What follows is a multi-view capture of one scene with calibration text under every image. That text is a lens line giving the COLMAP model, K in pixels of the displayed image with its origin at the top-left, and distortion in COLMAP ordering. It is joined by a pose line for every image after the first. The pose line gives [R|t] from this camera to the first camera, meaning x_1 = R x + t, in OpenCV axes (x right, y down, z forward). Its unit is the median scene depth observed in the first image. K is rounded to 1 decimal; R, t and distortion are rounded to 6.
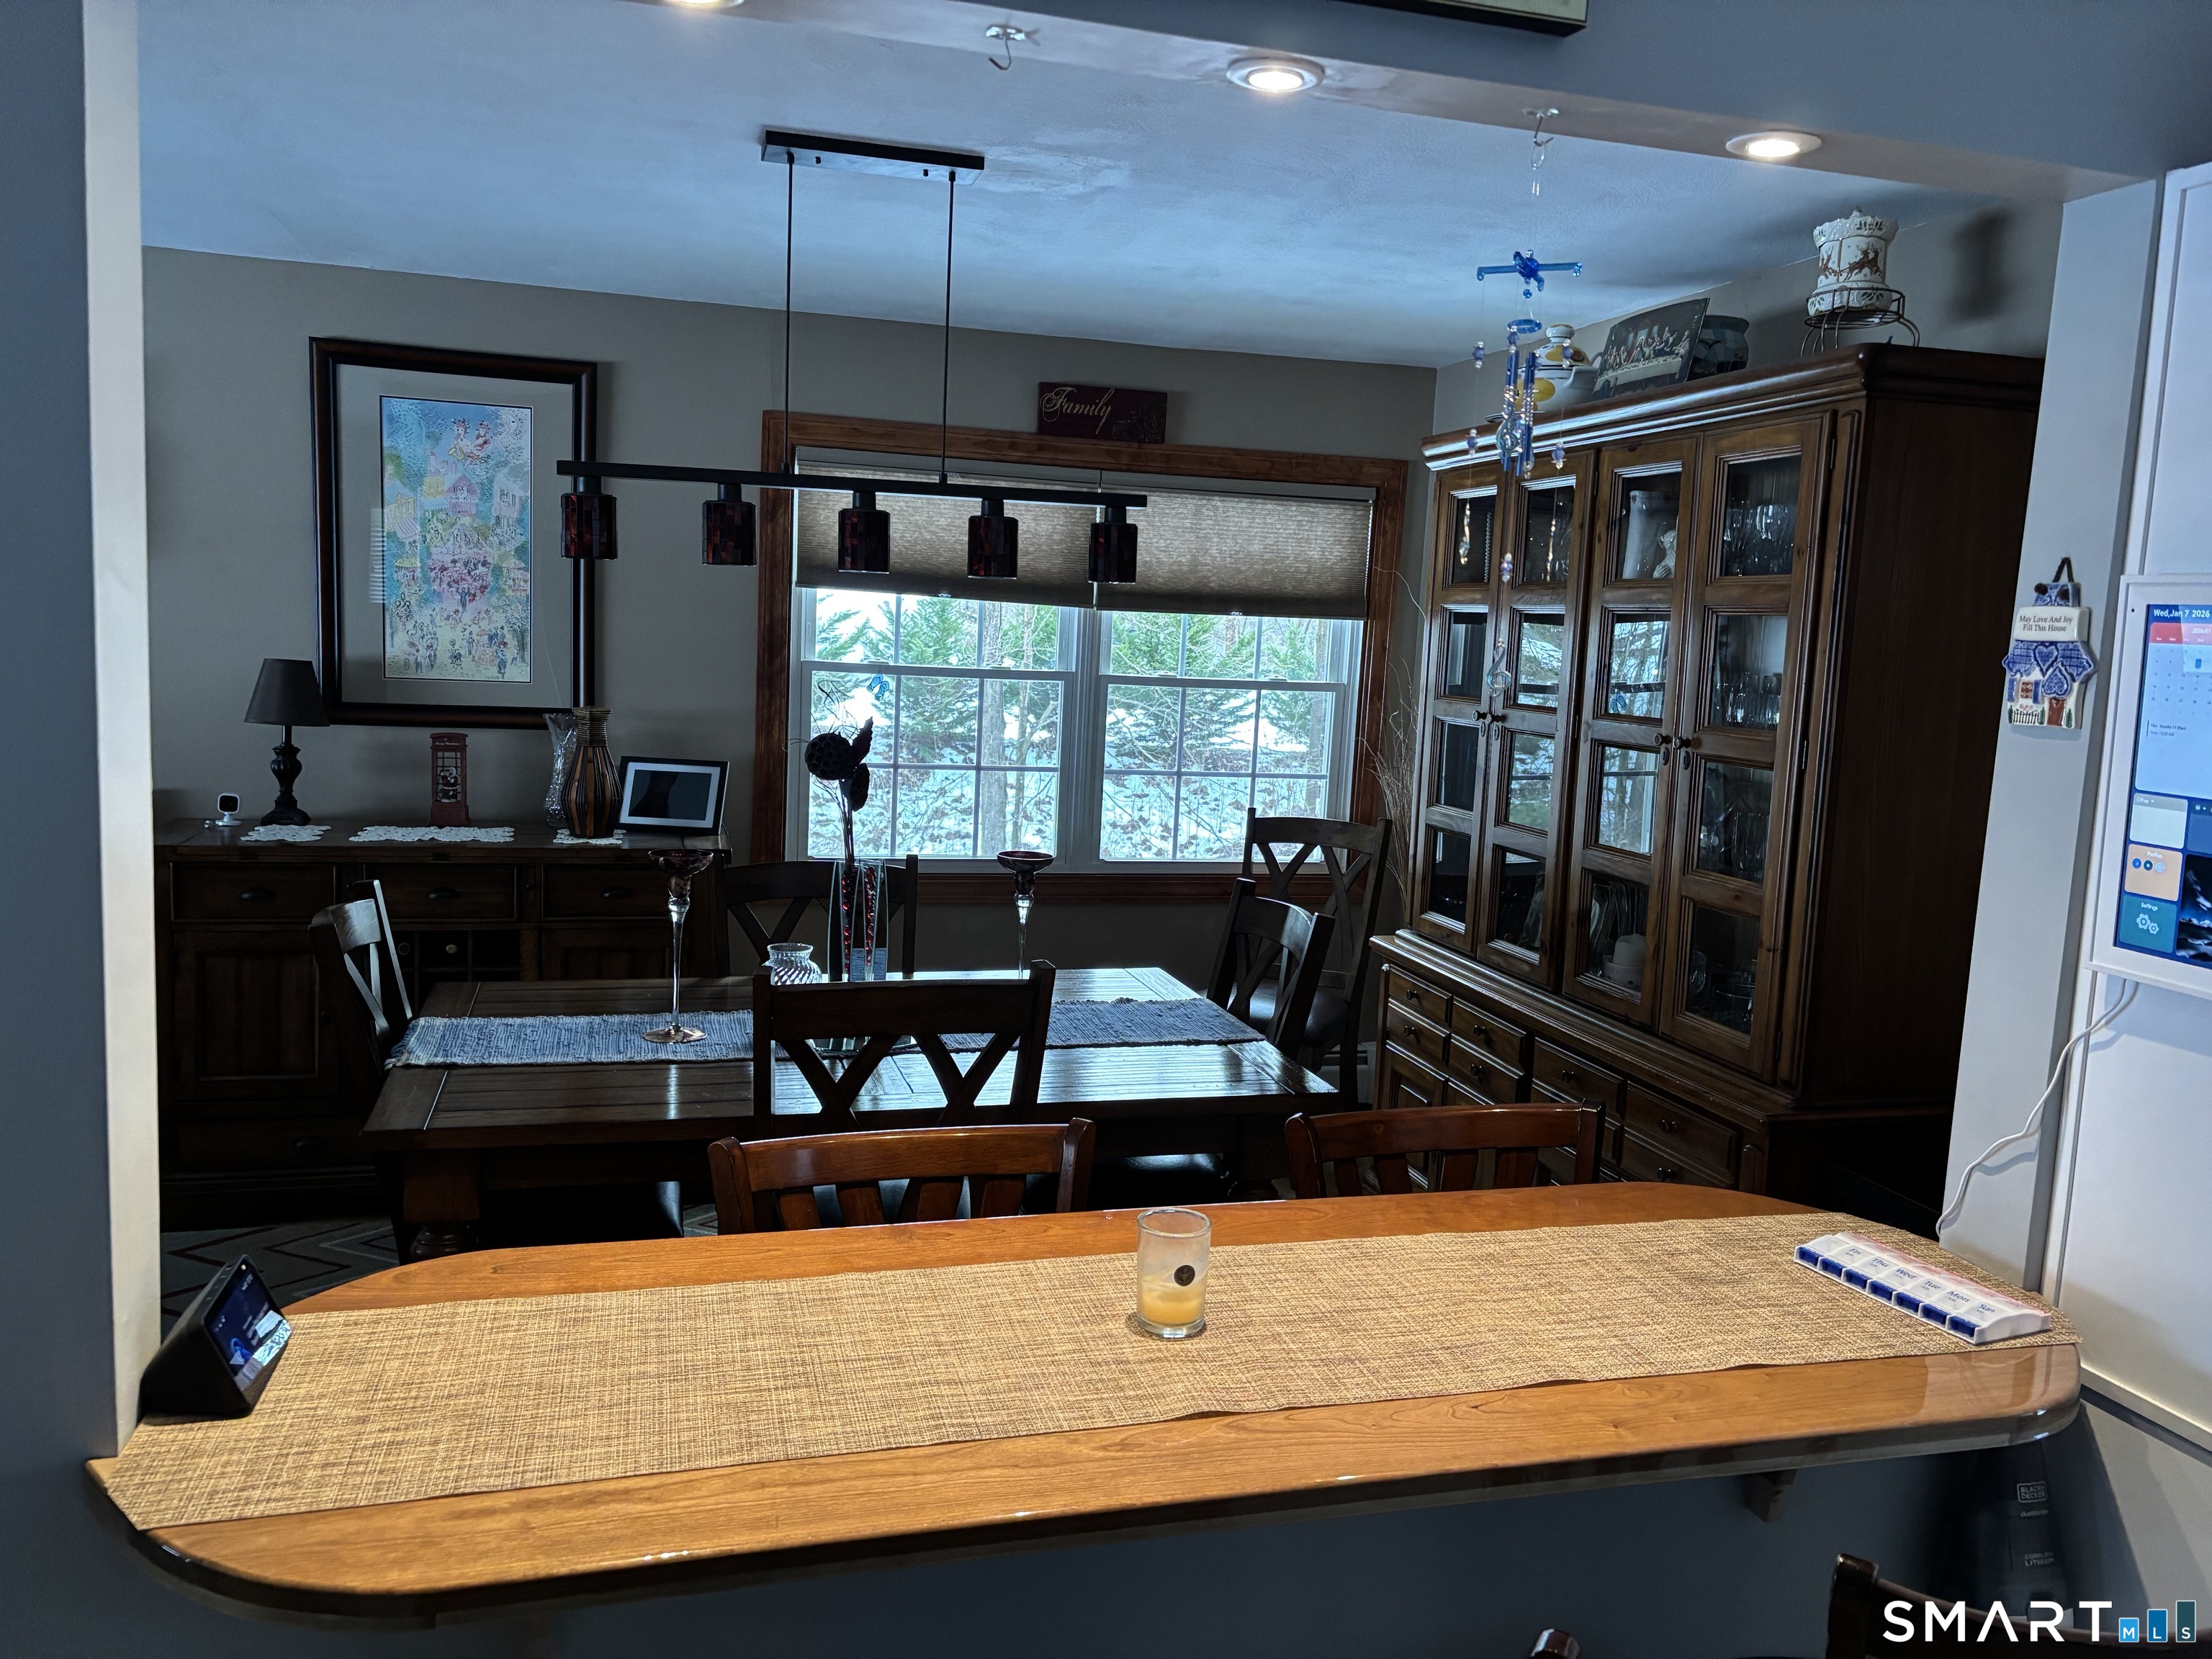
lens RADIAL K [[1655.8, 0, 1115.1], [0, 1655.8, 837.2], [0, 0, 1]] dist [0.032184, -0.019091]
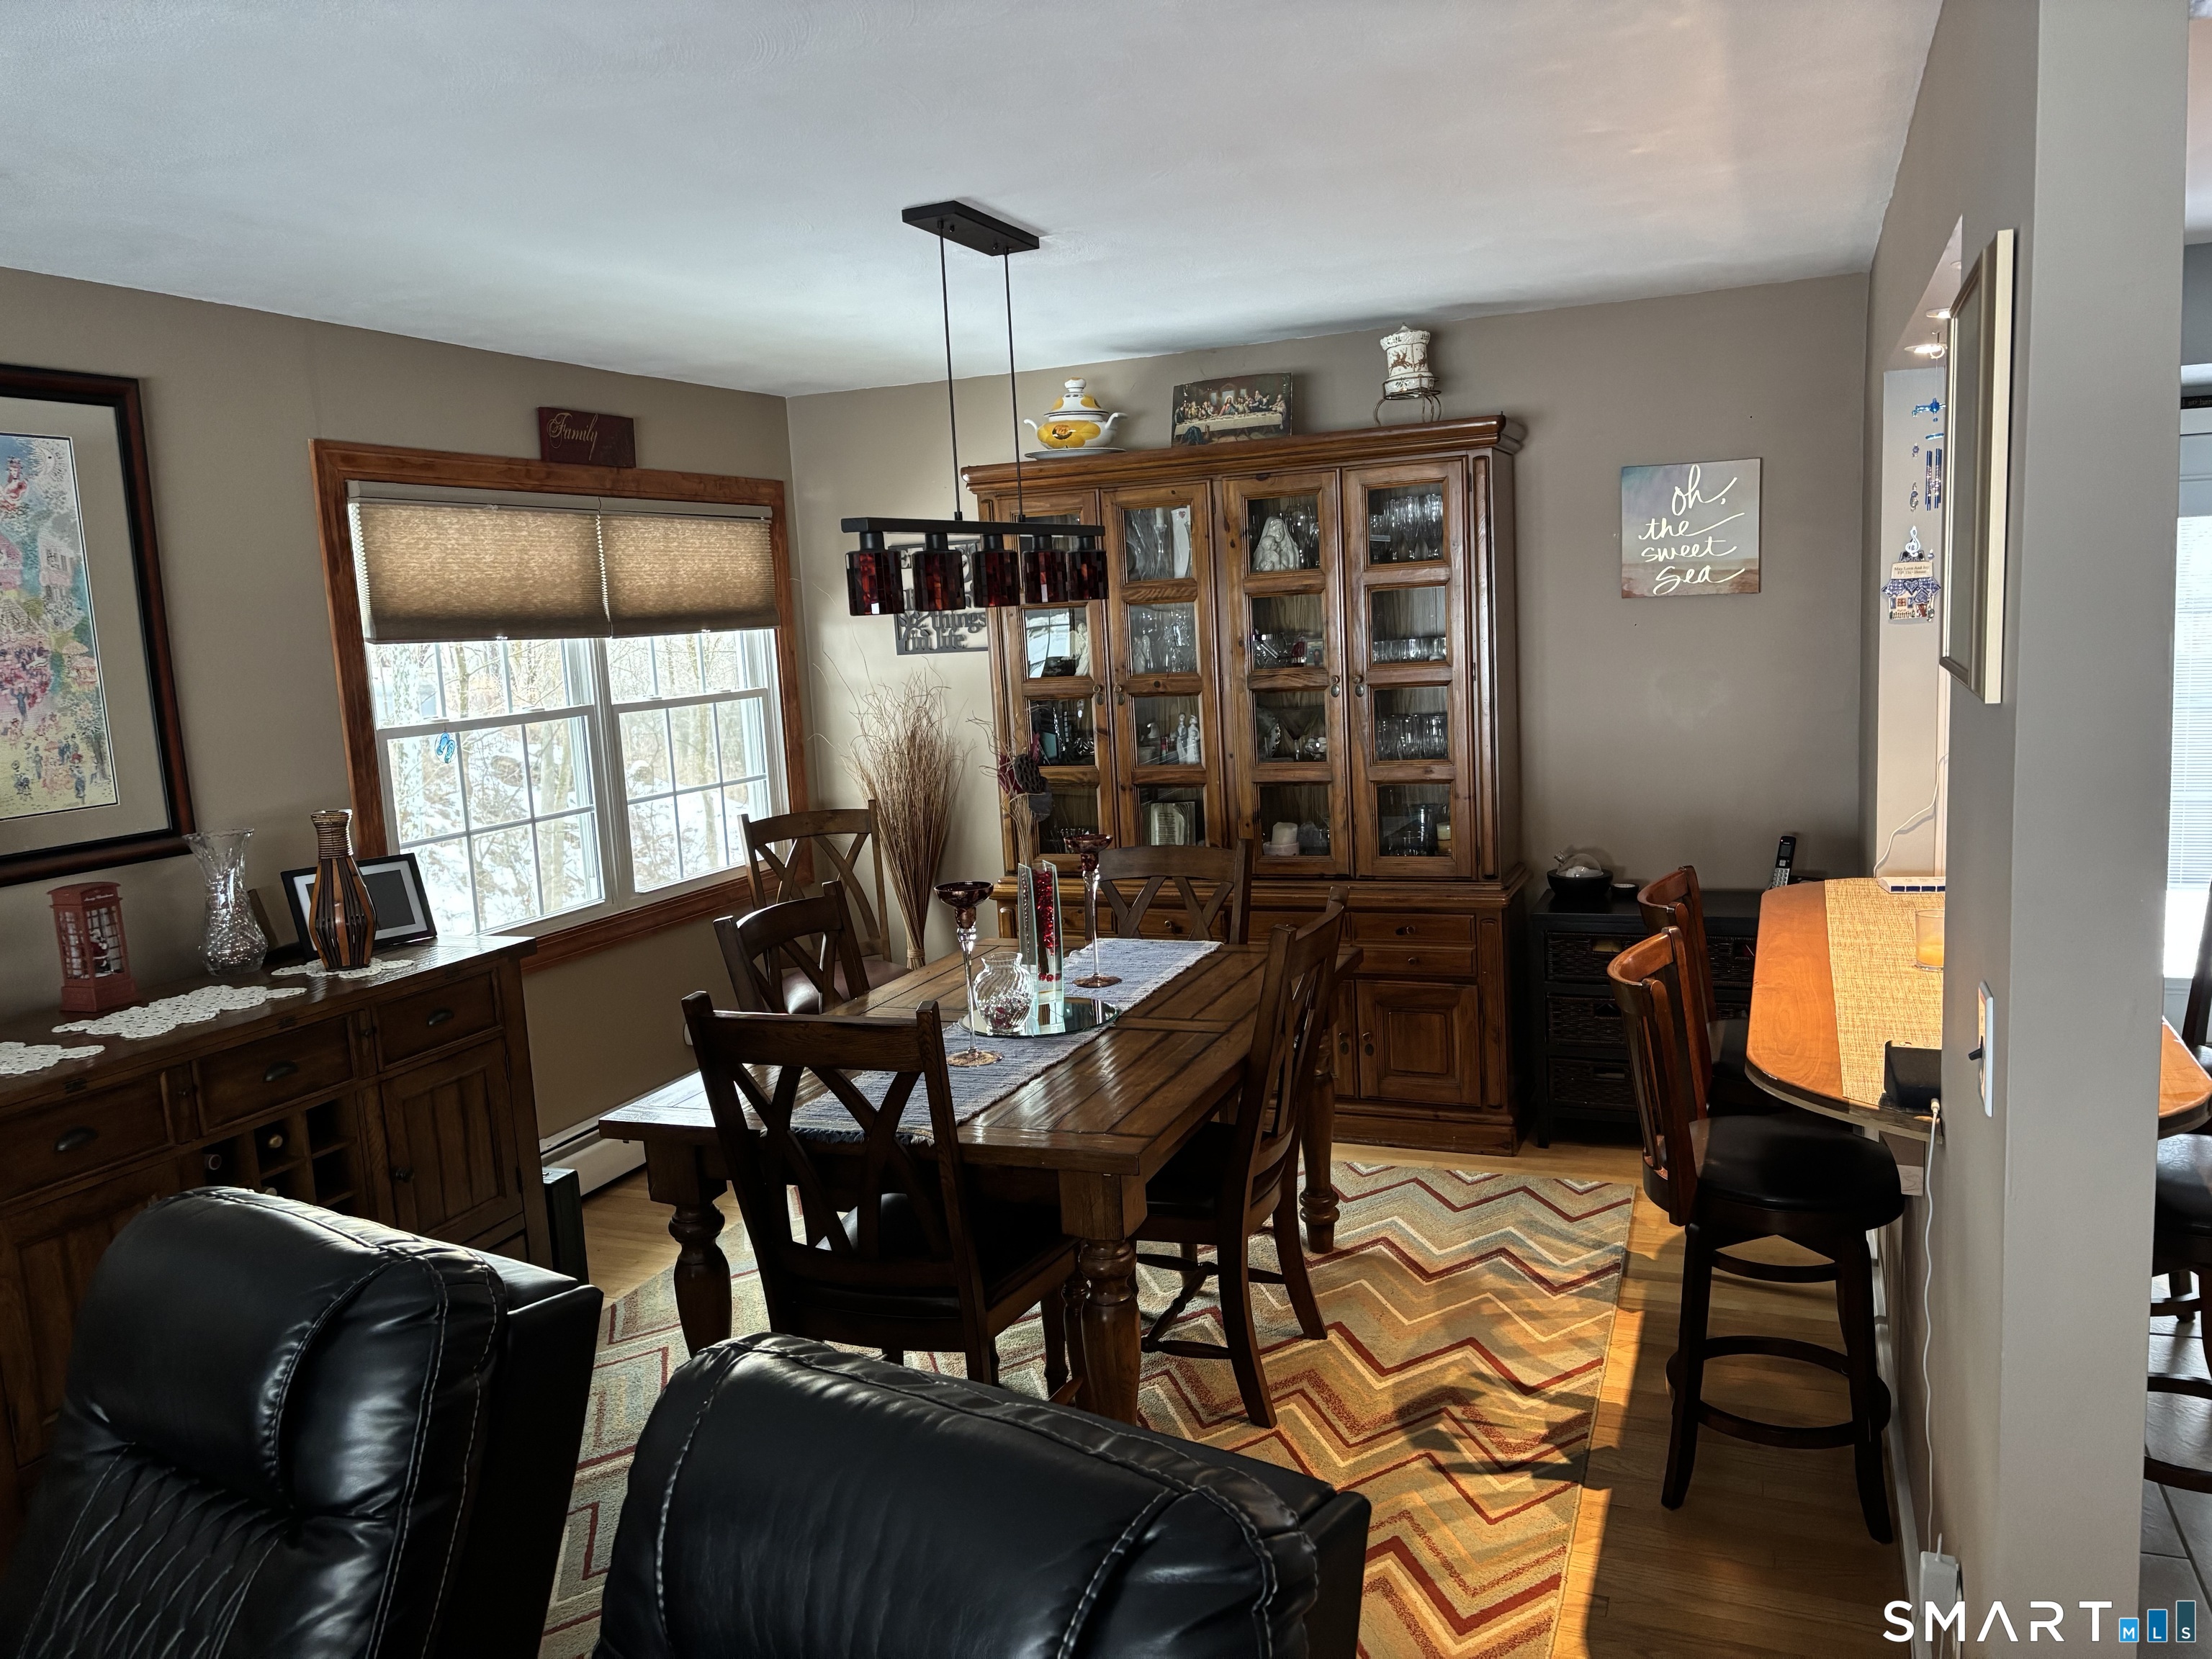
lens RADIAL K [[1655.8, 0, 1151.6], [0, 1655.8, 825.0], [0, 0, 1]] dist [0.032184, -0.019091]
pose [[0.605079, -0.182640, 0.774934, -0.636196], [0.181512, 0.979345, 0.089090, -0.063975], [-0.775199, 0.086753, 0.625732, 0.161781]]
